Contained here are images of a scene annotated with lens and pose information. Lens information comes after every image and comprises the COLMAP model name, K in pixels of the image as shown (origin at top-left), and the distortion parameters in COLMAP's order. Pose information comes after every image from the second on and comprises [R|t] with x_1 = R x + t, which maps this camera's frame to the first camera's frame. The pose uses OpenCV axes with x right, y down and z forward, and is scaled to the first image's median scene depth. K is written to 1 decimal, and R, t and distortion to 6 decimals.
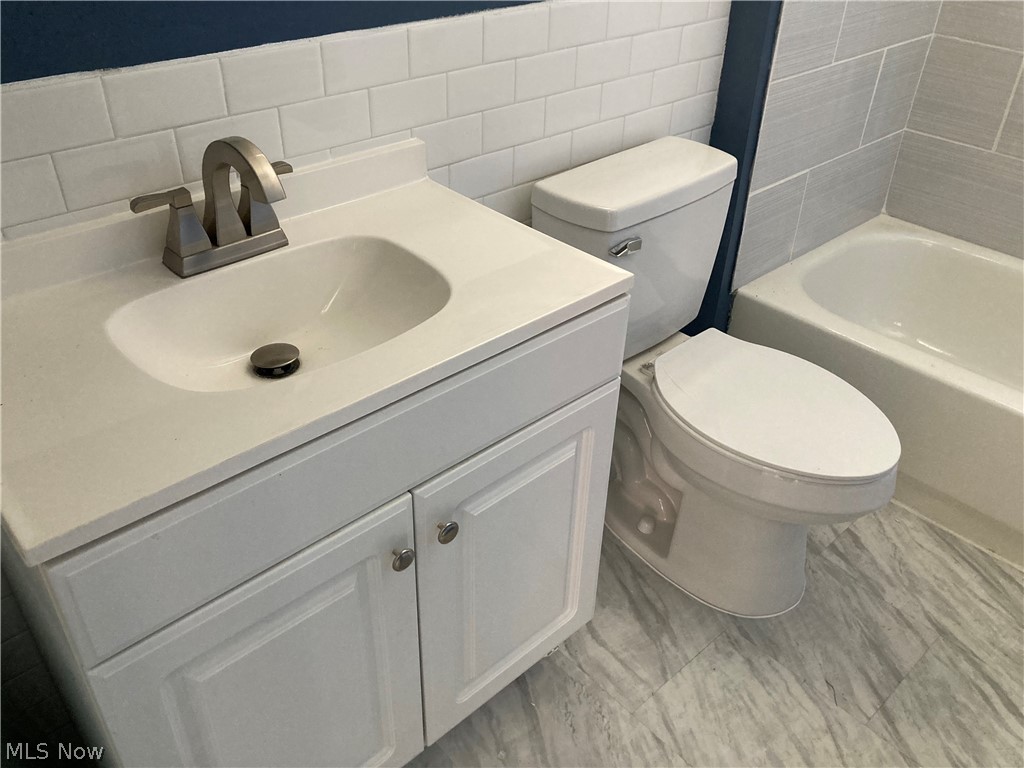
lens RADIAL K [[849.3, 0, 506.7], [0, 849.3, 383.0], [0, 0, 1]] dist [0.026493, -0.017581]
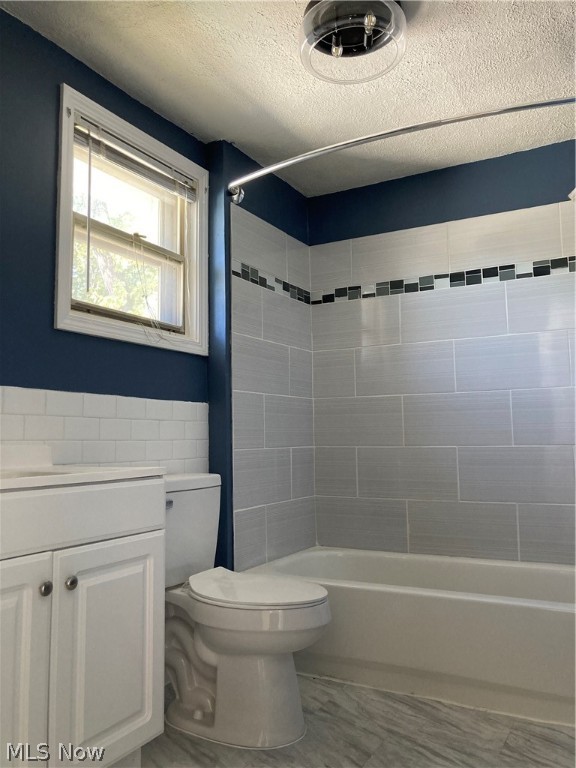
lens RADIAL K [[636.9, 0, 289.3], [0, 636.9, 384.3], [0, 0, 1]] dist [0.026493, -0.017581]
pose [[0.948086, -0.001849, 0.318010, -0.037966], [0.203578, 0.771765, -0.602441, 0.457750], [-0.244315, 0.635905, 0.732076, -0.211927]]
